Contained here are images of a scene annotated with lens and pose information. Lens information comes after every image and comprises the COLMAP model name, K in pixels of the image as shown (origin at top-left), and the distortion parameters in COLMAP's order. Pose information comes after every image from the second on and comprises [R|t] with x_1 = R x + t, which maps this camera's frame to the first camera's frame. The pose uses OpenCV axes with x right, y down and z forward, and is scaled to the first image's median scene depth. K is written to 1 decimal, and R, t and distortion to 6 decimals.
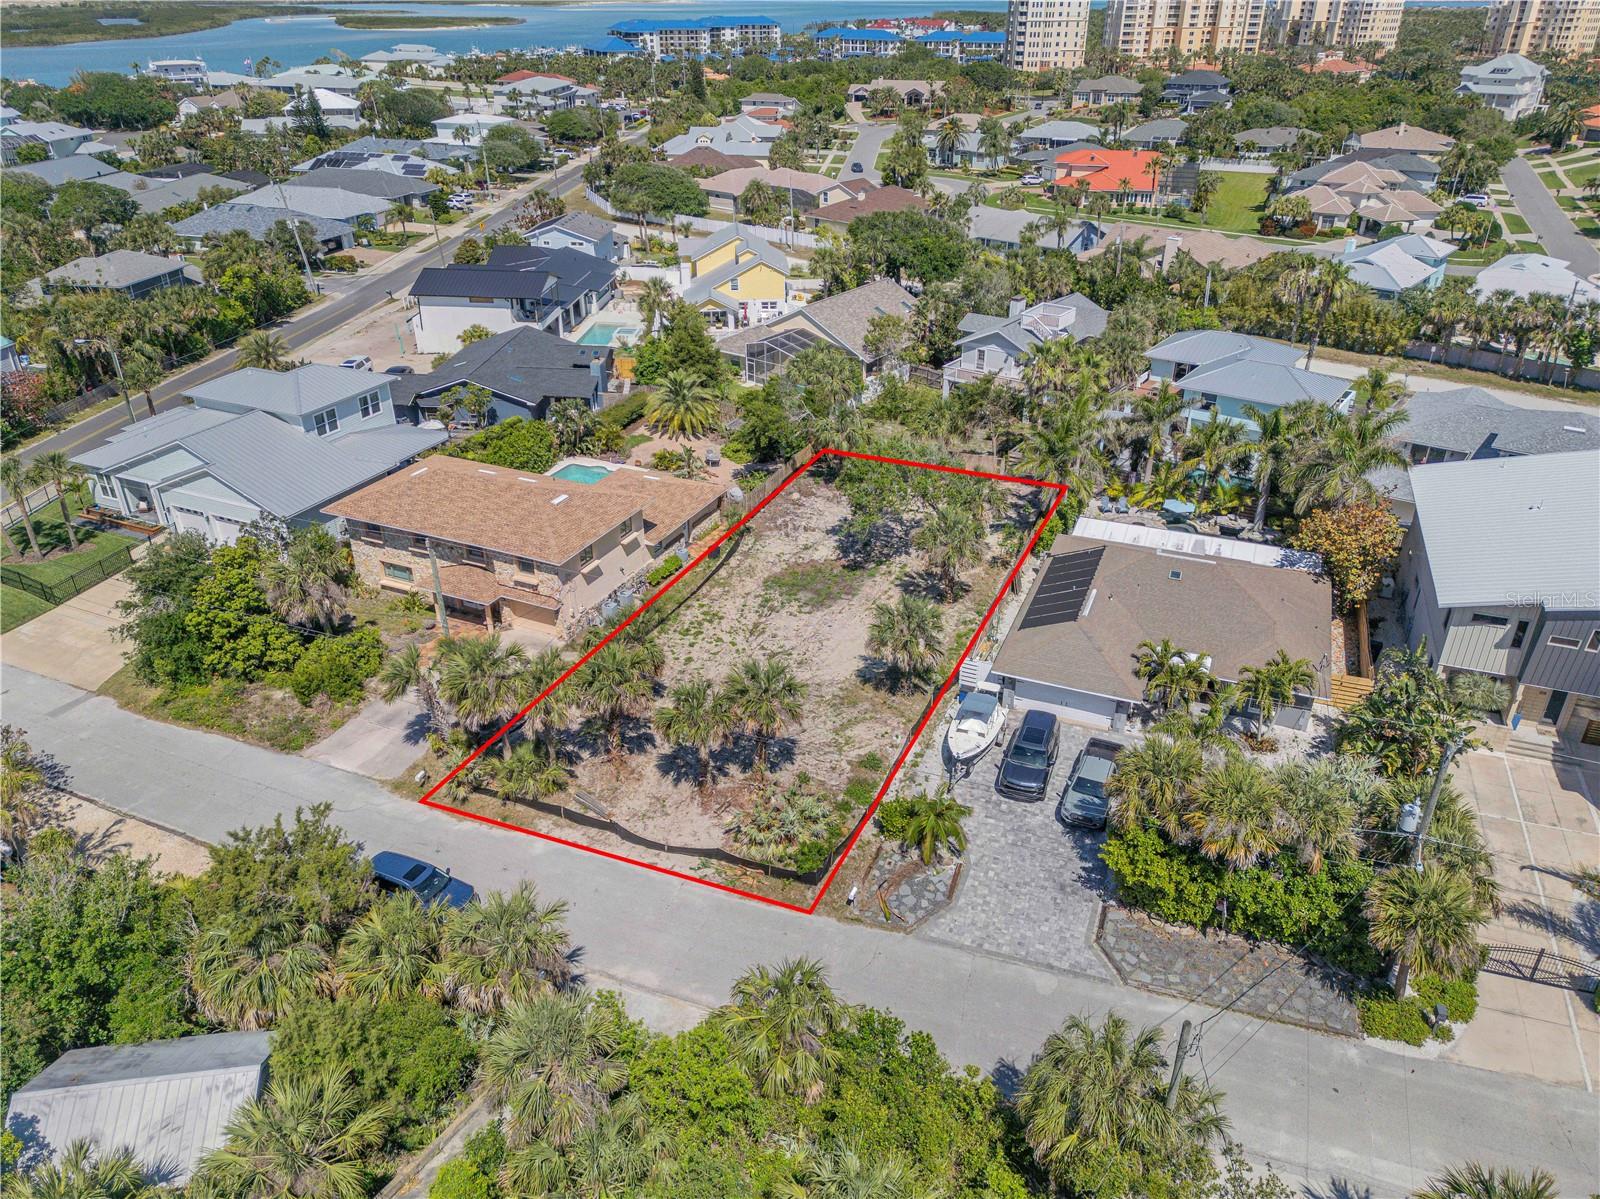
lens RADIAL K [[1122.1, 0, 805.5], [0, 1122.1, 600.8], [0, 0, 1]] dist [0.083623, -0.089475]
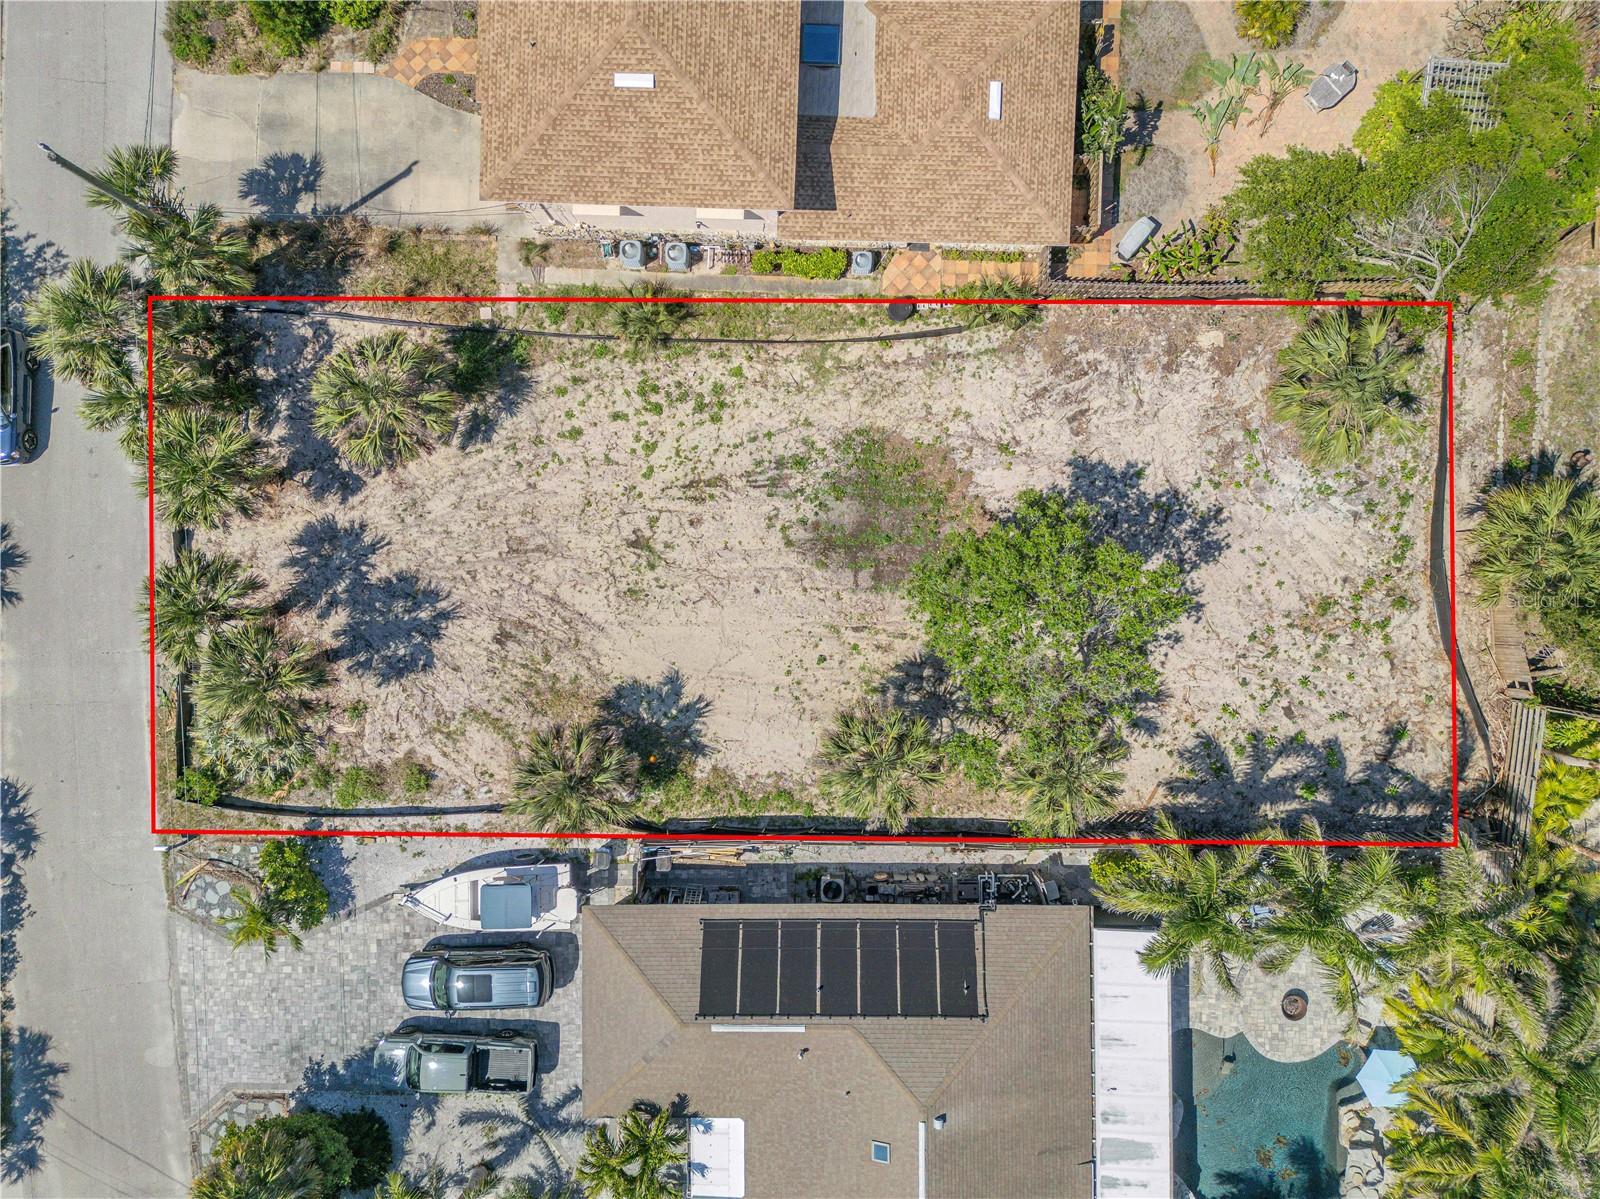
lens RADIAL K [[1133.4, 0, 803.8], [0, 1133.4, 599.9], [0, 0, 1]] dist [0.080309, -0.080393]
pose [[0.380599, 0.924739, 0.001362, 0.026860], [-0.422029, 0.172385, 0.890042, -0.416590], [0.822822, -0.339323, 0.455876, 0.546359]]
